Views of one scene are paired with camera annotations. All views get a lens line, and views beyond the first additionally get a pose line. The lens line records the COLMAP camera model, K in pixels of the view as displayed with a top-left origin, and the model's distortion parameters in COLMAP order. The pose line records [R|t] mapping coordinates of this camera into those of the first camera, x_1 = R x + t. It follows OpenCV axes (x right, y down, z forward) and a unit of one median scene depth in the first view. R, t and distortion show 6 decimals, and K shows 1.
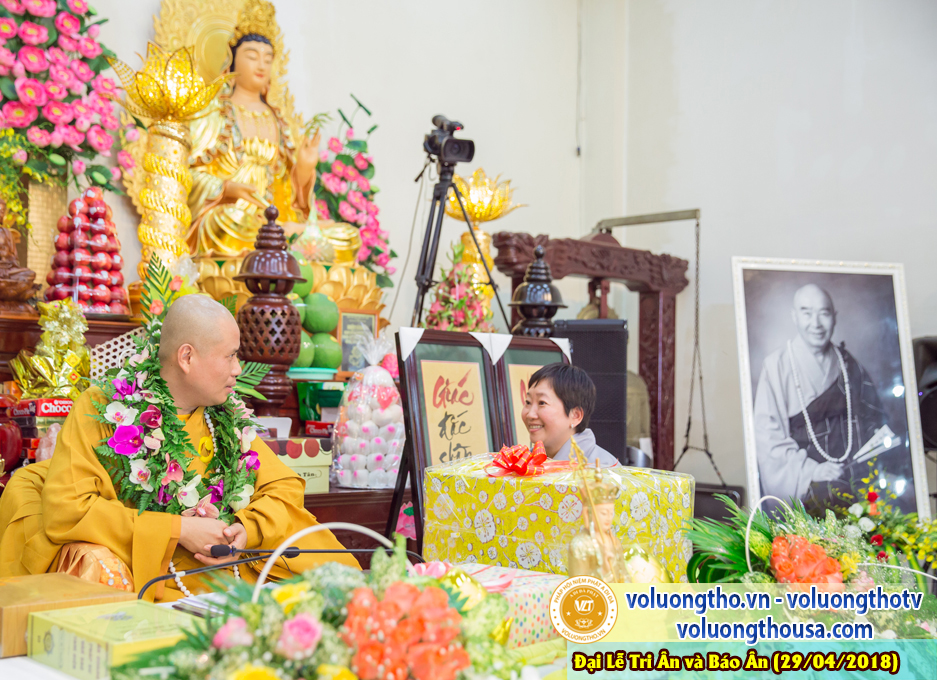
lens RADIAL K [[1161.9, 0, 422.2], [0, 1161.9, 356.1], [0, 0, 1]] dist [0.028069, 0.000000]
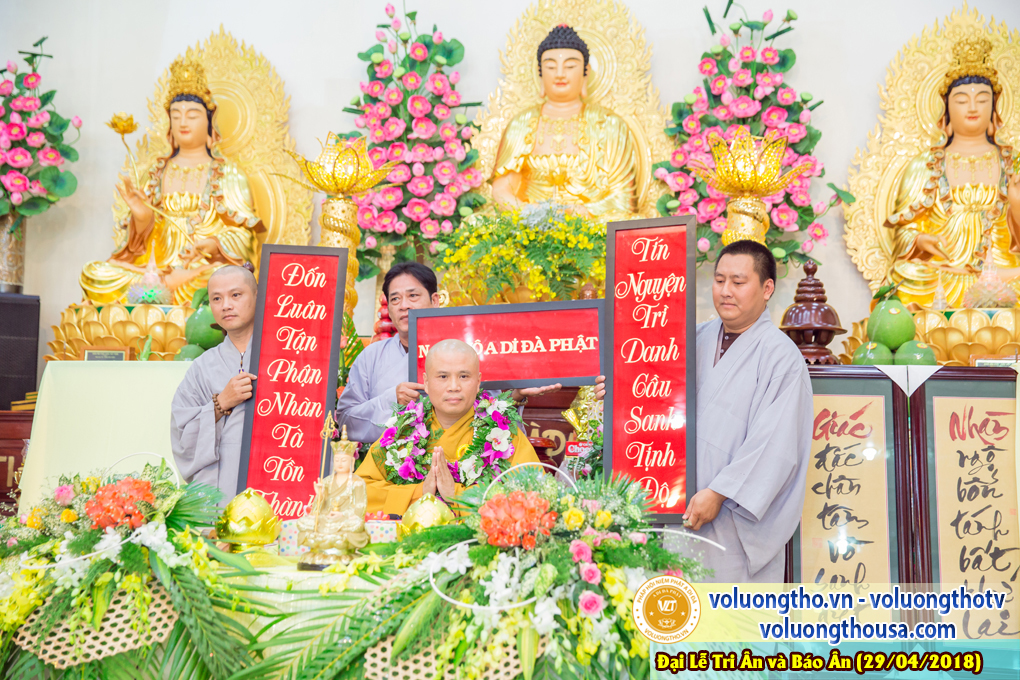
lens RADIAL K [[1405.5, 0, 486.7], [0, 1405.5, 326.8], [0, 0, 1]] dist [0.109523, 0.000000]
pose [[0.594692, -0.094696, -0.798357, 0.678972], [0.008795, 0.993746, -0.111321, 0.065758], [0.803905, 0.059180, 0.591806, 0.015985]]
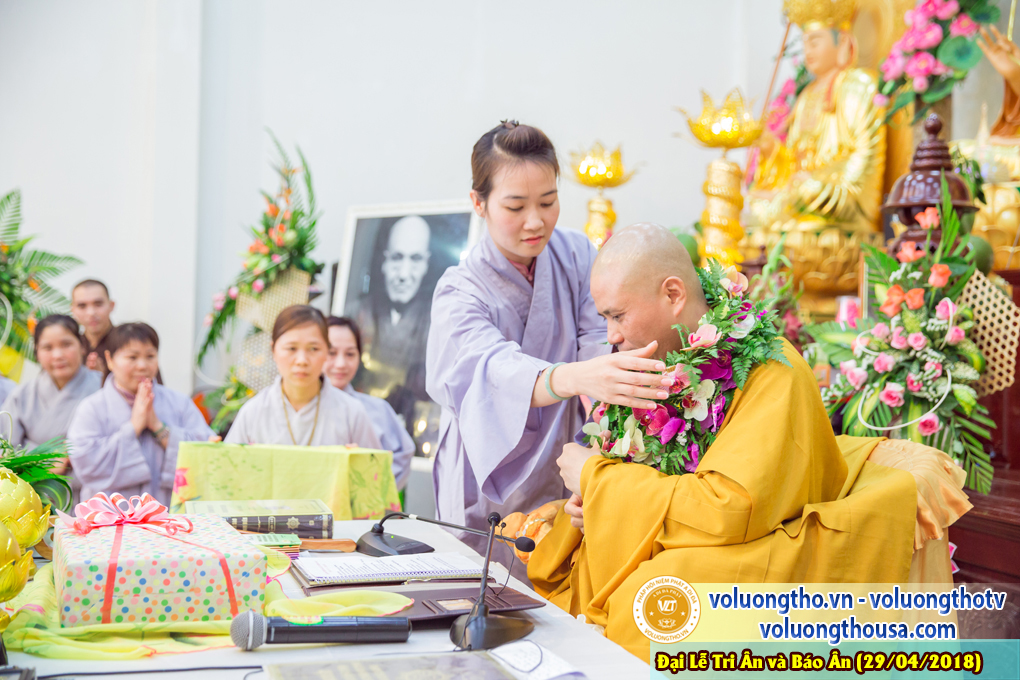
lens RADIAL K [[1187.7, 0, 515.0], [0, 1187.7, 340.2], [0, 0, 1]] dist [0.058267, 0.000000]
pose [[-0.448525, -0.031072, -0.893230, 0.317907], [-0.005093, 0.999468, -0.032211, 0.030850], [0.893756, -0.009898, -0.448445, 0.721005]]
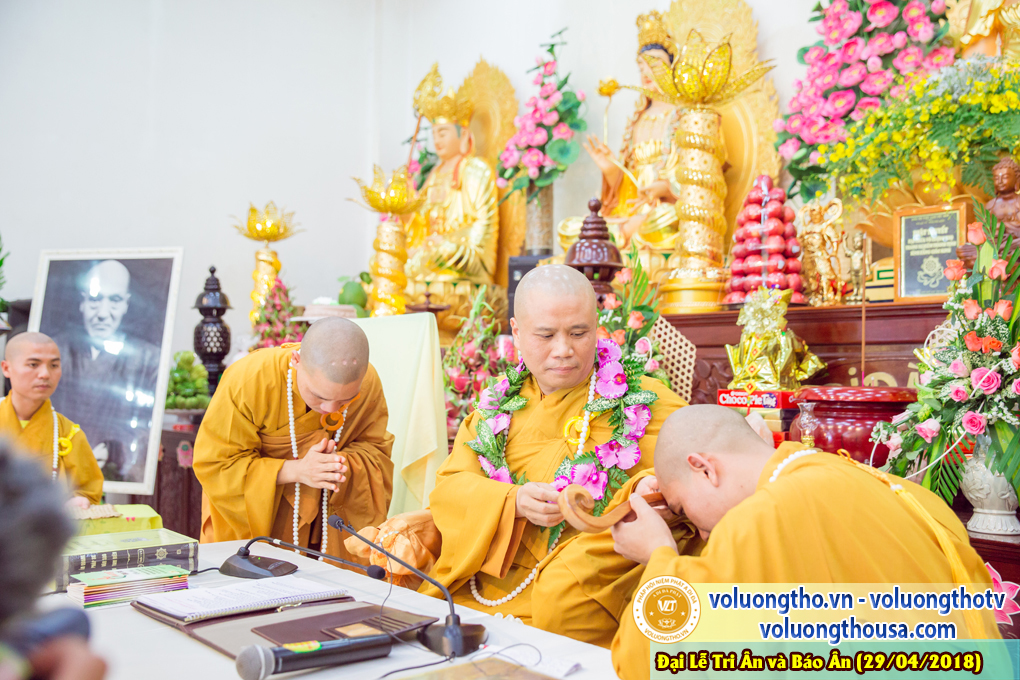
lens RADIAL K [[969.5, 0, 506.4], [0, 969.5, 341.8], [0, 0, 1]] dist [0.015998, 0.000000]
pose [[-0.071941, -0.055441, -0.995867, 0.327257], [0.019442, 0.998186, -0.056975, 0.026821], [0.997219, -0.023461, -0.070732, 0.595948]]
